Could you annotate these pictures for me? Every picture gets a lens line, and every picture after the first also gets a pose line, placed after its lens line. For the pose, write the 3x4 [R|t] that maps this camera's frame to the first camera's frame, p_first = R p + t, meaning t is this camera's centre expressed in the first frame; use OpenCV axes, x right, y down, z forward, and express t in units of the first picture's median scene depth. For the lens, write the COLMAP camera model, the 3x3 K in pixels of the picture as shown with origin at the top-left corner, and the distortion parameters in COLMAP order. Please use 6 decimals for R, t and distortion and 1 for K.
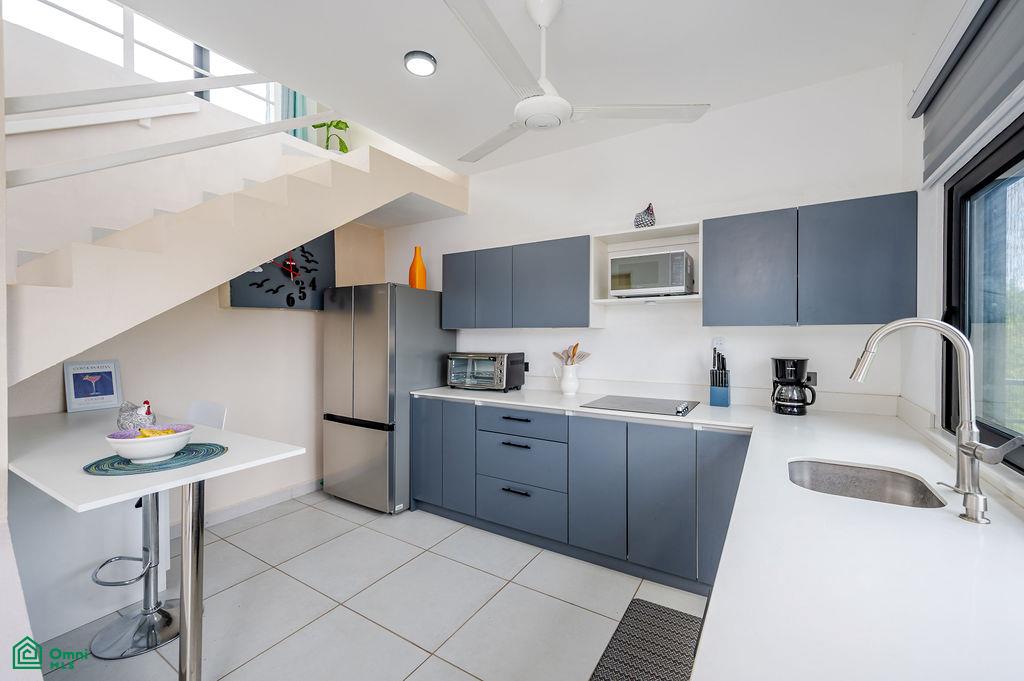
lens RADIAL K [[430.5, 0, 511.8], [0, 430.5, 334.6], [0, 0, 1]] dist [-0.000563, -0.000011]
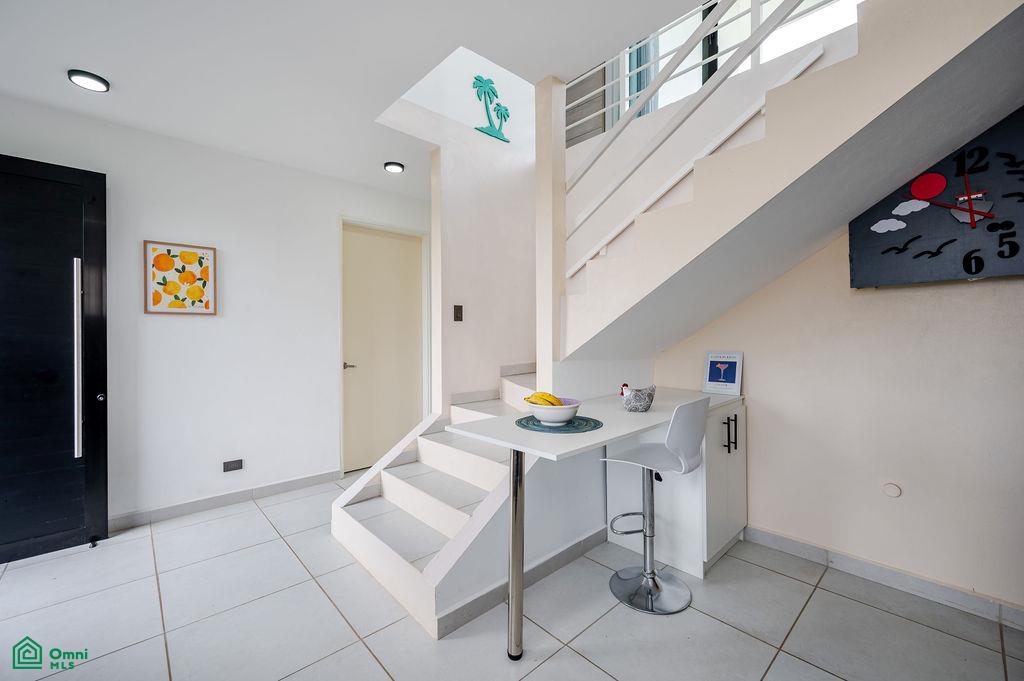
lens RADIAL K [[407.2, 0, 504.8], [0, 407.2, 335.9], [0, 0, 1]] dist [-0.000742, 0.000104]
pose [[-0.278963, 0.003641, -0.960295, 0.176302], [0.003572, 0.999990, 0.002754, 0.012609], [0.960295, -0.002662, -0.278973, 0.592022]]
